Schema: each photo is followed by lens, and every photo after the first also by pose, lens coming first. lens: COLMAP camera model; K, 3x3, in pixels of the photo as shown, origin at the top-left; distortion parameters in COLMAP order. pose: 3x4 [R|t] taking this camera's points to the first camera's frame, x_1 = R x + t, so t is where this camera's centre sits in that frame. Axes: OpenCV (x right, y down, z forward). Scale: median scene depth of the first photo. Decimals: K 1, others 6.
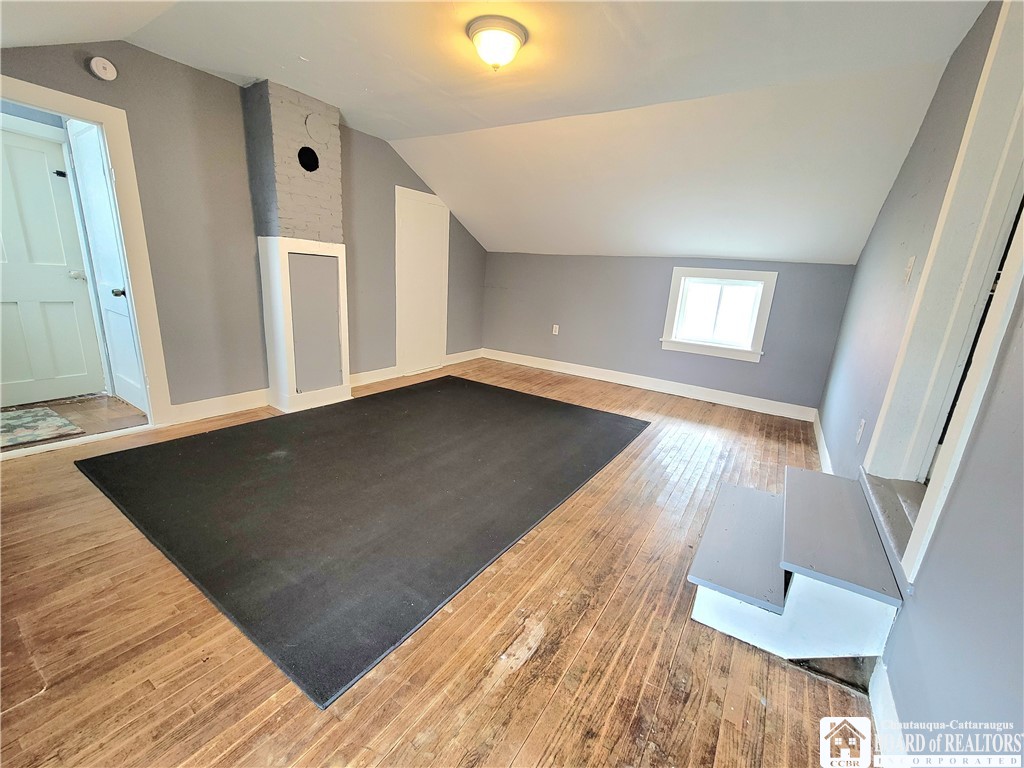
lens RADIAL K [[422.1, 0, 512.0], [0, 422.1, 384.0], [0, 0, 1]] dist [-0.006047, 0.003805]
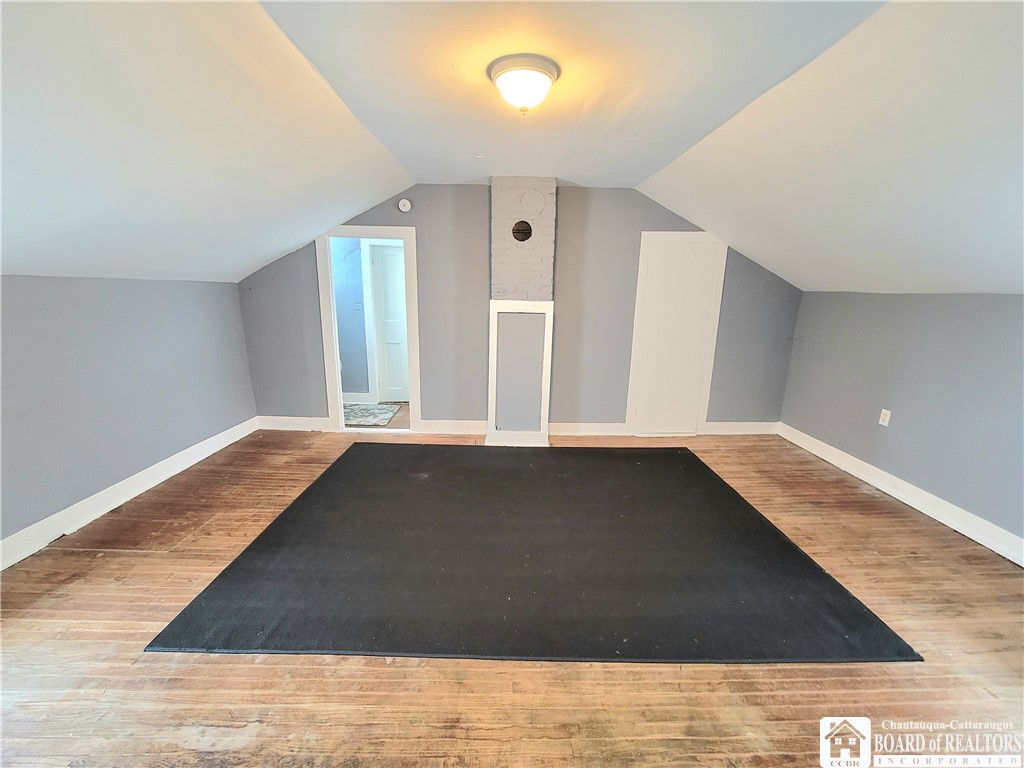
lens RADIAL K [[422.4, 0, 512.0], [0, 422.4, 384.0], [0, 0, 1]] dist [-0.004550, 0.001130]
pose [[0.554013, 0.128838, -0.822478, 0.765326], [-0.188250, 0.981750, 0.026984, -0.240320], [0.810945, 0.139882, 0.568156, 0.606710]]
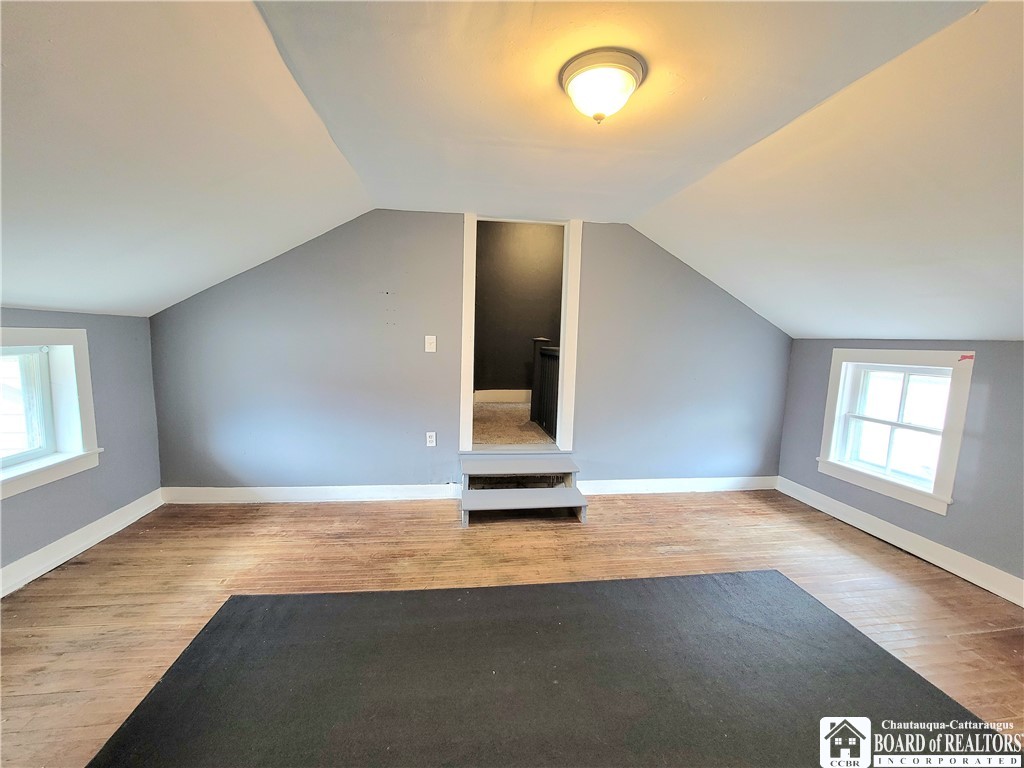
lens RADIAL K [[422.4, 0, 512.0], [0, 422.4, 384.0], [0, 0, 1]] dist [-0.004550, 0.001130]
pose [[-0.656780, -0.172734, 0.734032, -0.570349], [0.113635, 0.939624, 0.322791, -0.611233], [-0.745471, 0.295414, -0.597497, 1.771797]]
